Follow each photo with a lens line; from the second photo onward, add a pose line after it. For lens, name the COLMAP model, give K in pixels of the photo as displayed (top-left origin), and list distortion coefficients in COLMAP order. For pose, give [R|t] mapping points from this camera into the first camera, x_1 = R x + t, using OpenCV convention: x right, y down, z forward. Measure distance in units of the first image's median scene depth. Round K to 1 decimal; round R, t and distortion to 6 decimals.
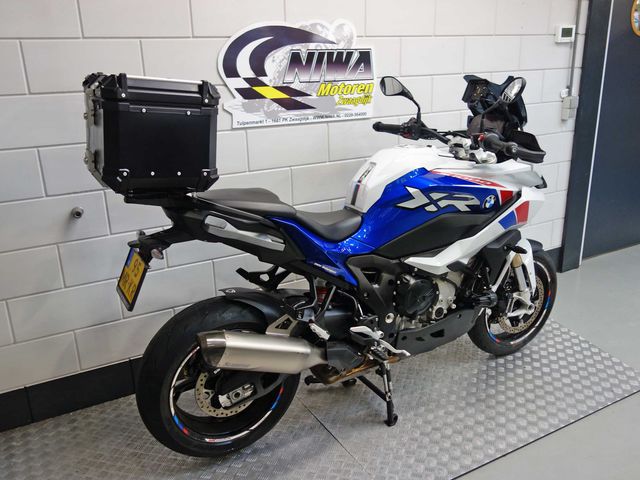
lens RADIAL K [[527.2, 0, 318.1], [0, 527.2, 241.3], [0, 0, 1]] dist [0.000594, 0.000723]
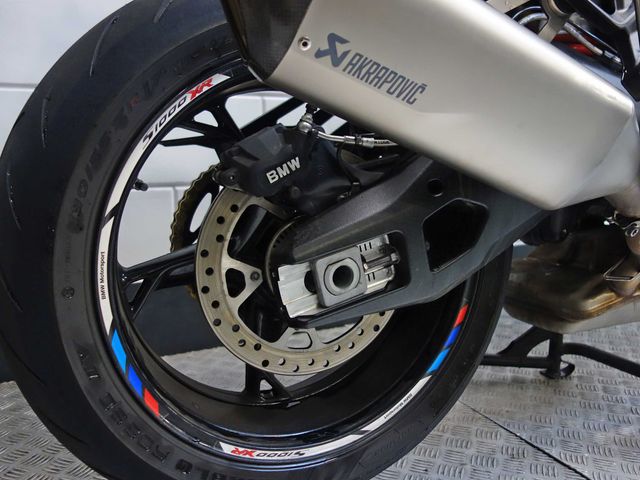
lens RADIAL K [[527.2, 0, 322.1], [0, 527.2, 238.4], [0, 0, 1]] dist [0.000594, 0.000723]
pose [[0.997767, 0.026255, -0.061417, -0.136300], [-0.035919, 0.986140, -0.161979, 0.292840], [0.056313, 0.163823, 0.984881, 0.664998]]
